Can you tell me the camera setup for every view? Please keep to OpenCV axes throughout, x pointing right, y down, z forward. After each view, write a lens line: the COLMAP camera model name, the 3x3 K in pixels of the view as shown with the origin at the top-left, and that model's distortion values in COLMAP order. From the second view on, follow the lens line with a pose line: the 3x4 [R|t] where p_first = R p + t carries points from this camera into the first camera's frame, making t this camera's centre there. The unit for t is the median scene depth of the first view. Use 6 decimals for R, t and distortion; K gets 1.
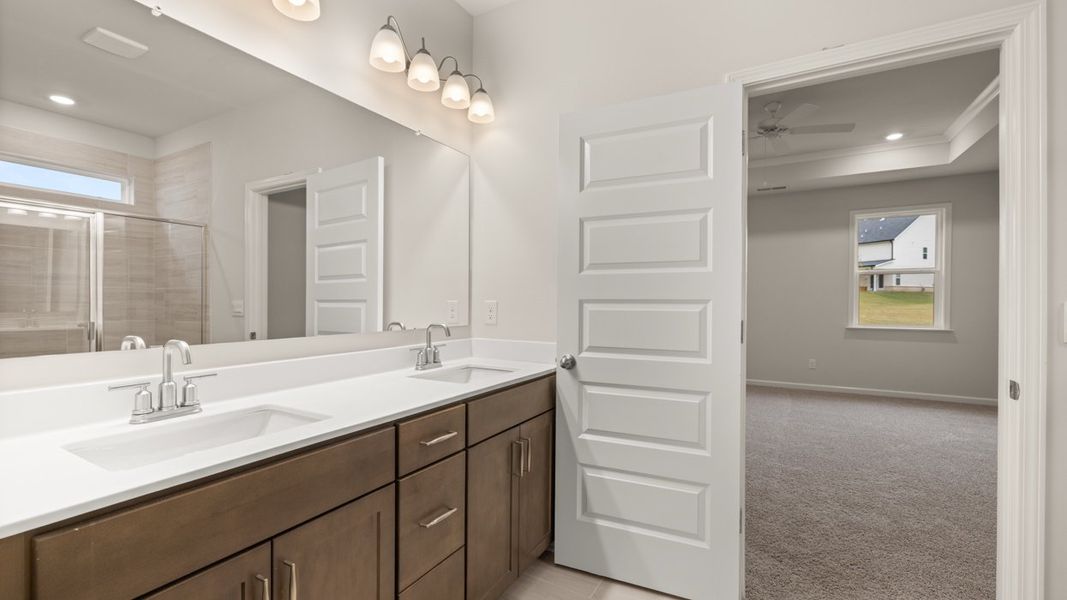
lens RADIAL K [[429.2, 0, 534.6], [0, 429.2, 300.0], [0, 0, 1]] dist [-0.003933, -0.000207]
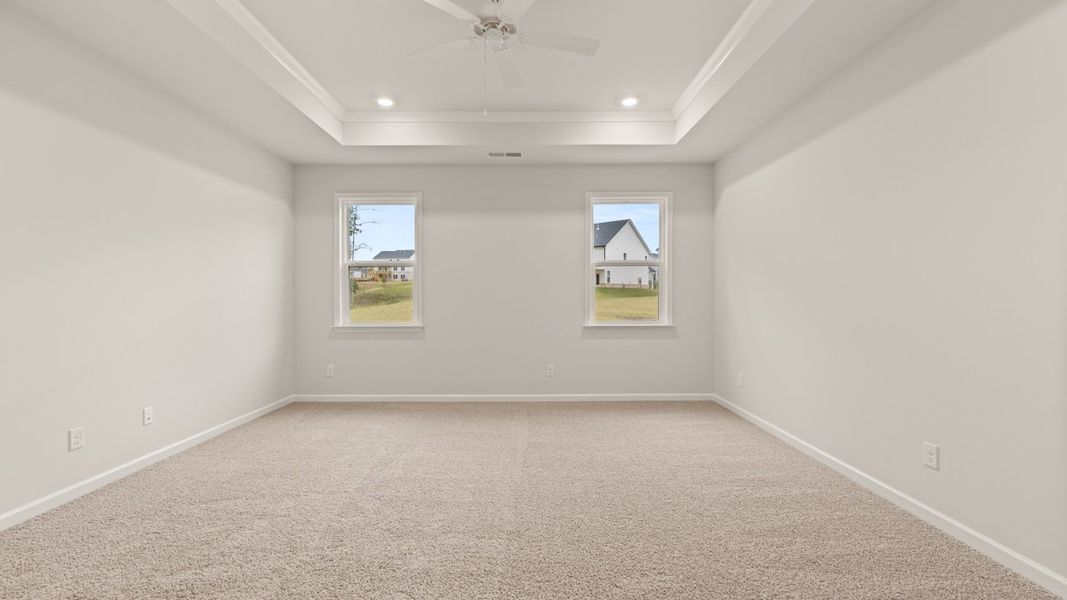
lens RADIAL K [[429.2, 0, 533.1], [0, 429.2, 299.8], [0, 0, 1]] dist [-0.003933, -0.000207]
pose [[0.859308, -0.012825, 0.511297, 0.209388], [0.008927, 0.999909, 0.010077, 0.001552], [-0.511380, -0.004095, 0.859345, 0.323908]]
